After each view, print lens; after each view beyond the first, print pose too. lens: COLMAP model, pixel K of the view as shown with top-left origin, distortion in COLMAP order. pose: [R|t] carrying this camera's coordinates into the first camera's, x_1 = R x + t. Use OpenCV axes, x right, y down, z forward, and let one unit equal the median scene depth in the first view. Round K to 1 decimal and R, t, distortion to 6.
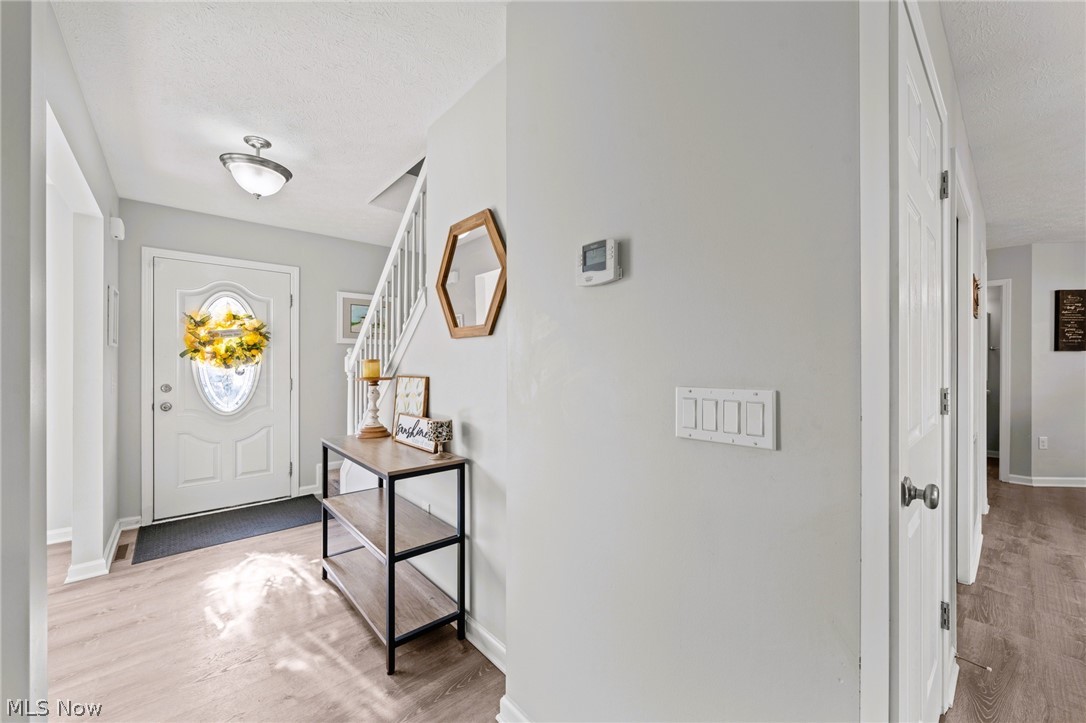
lens RADIAL K [[416.9, 0, 541.1], [0, 416.9, 365.2], [0, 0, 1]] dist [0.000440, -0.000023]
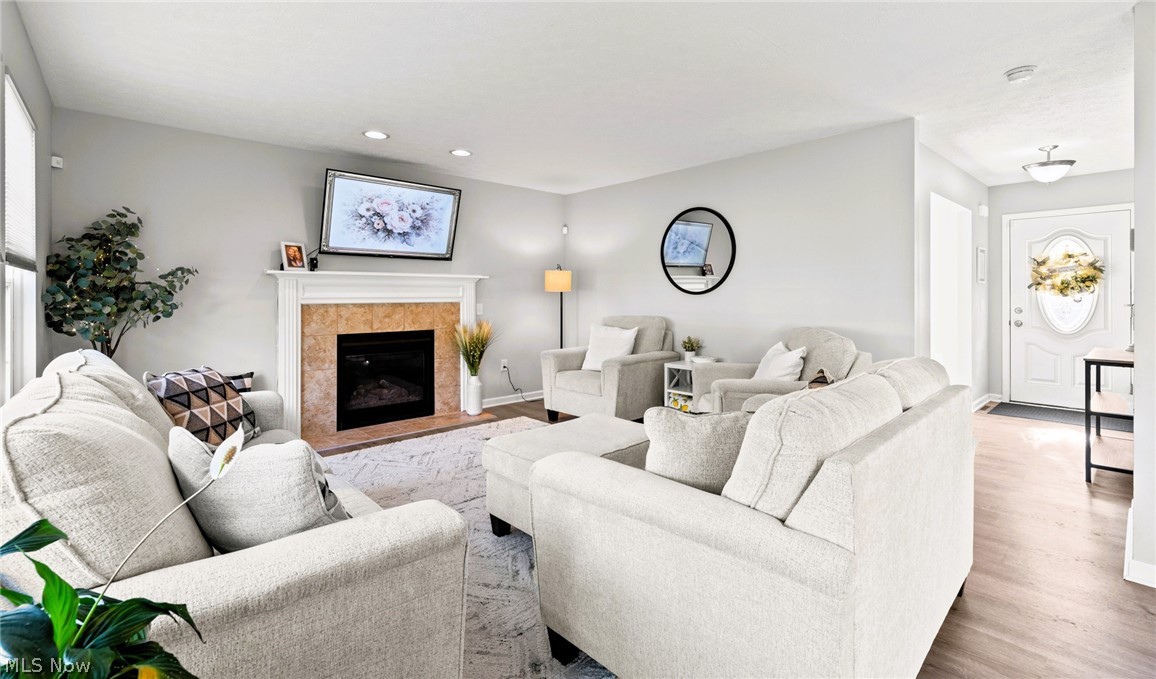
lens RADIAL K [[506.1, 0, 574.4], [0, 506.1, 294.9], [0, 0, 1]] dist [-0.000754, -0.000180]
pose [[0.007159, 0.002024, -0.999972, 0.795683], [0.001938, 0.999996, 0.002038, -0.004500], [0.999972, -0.001953, 0.007155, -0.514825]]
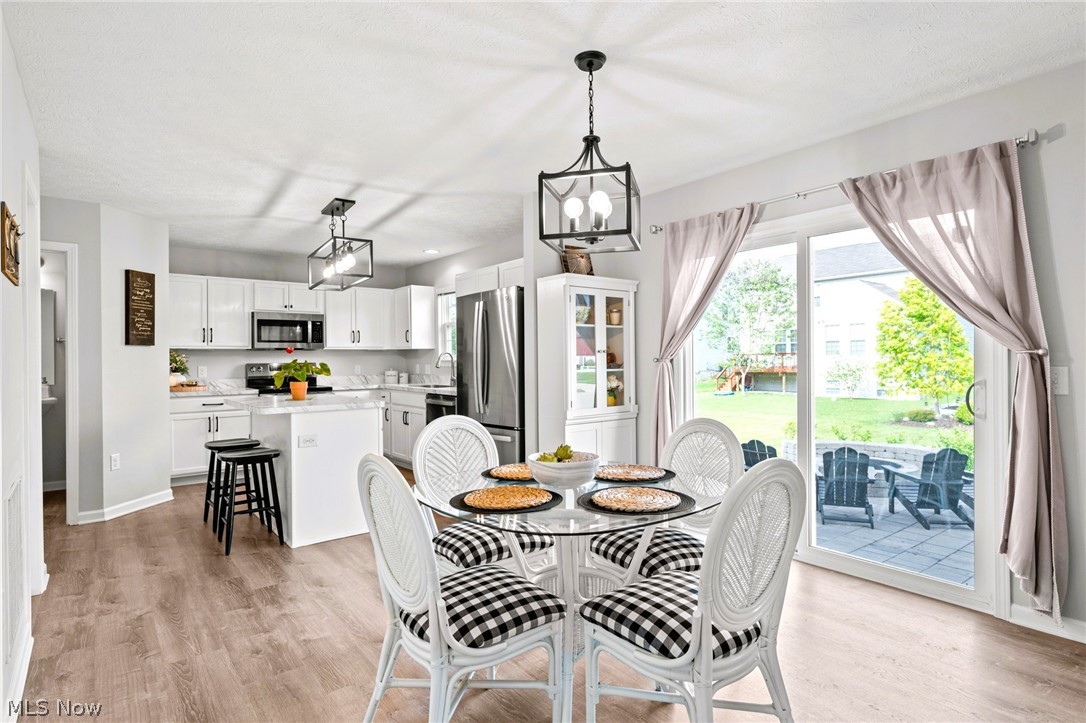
lens RADIAL K [[566.6, 0, 543.0], [0, 566.6, 361.5], [0, 0, 1]] dist [0.000887, -0.000781]
pose [[0.054408, -0.004486, 0.998509, 0.237448], [0.008392, 0.999957, 0.004035, 0.000227], [-0.998484, 0.008160, 0.054444, 0.177342]]
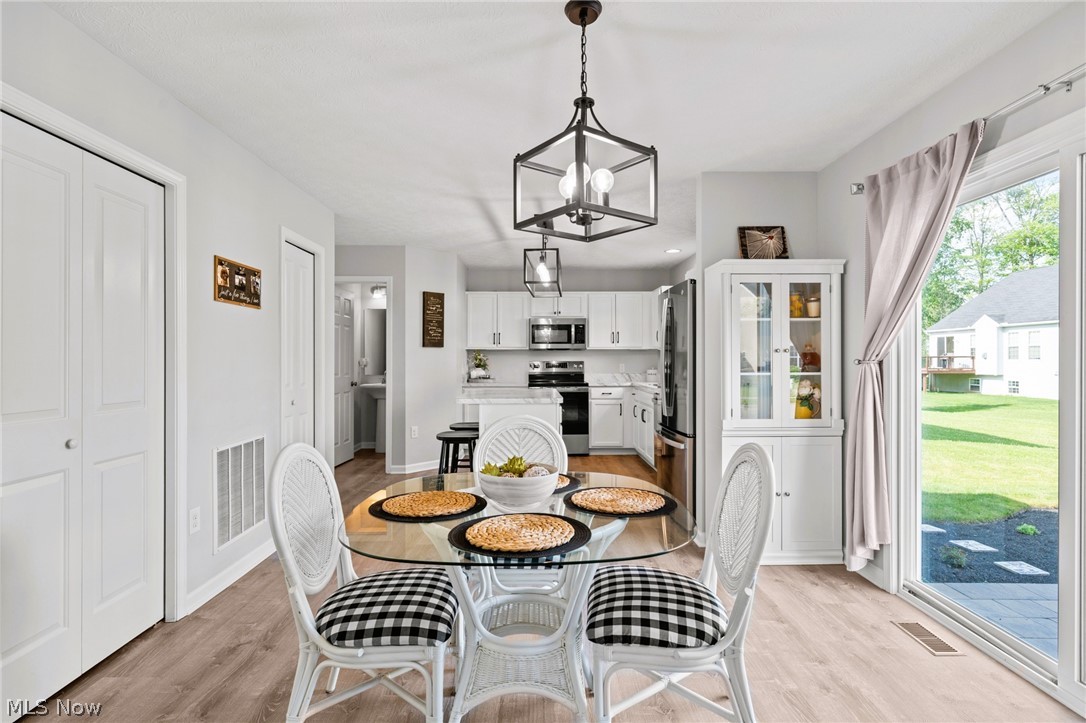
lens RADIAL K [[528.4, 0, 542.3], [0, 528.4, 360.2], [0, 0, 1]] dist [-0.000556, 0.000599]
pose [[0.651040, -0.001516, 0.759042, 0.490746], [0.001369, 0.999999, 0.000823, -0.000019], [-0.759042, 0.000503, 0.651041, -0.177362]]
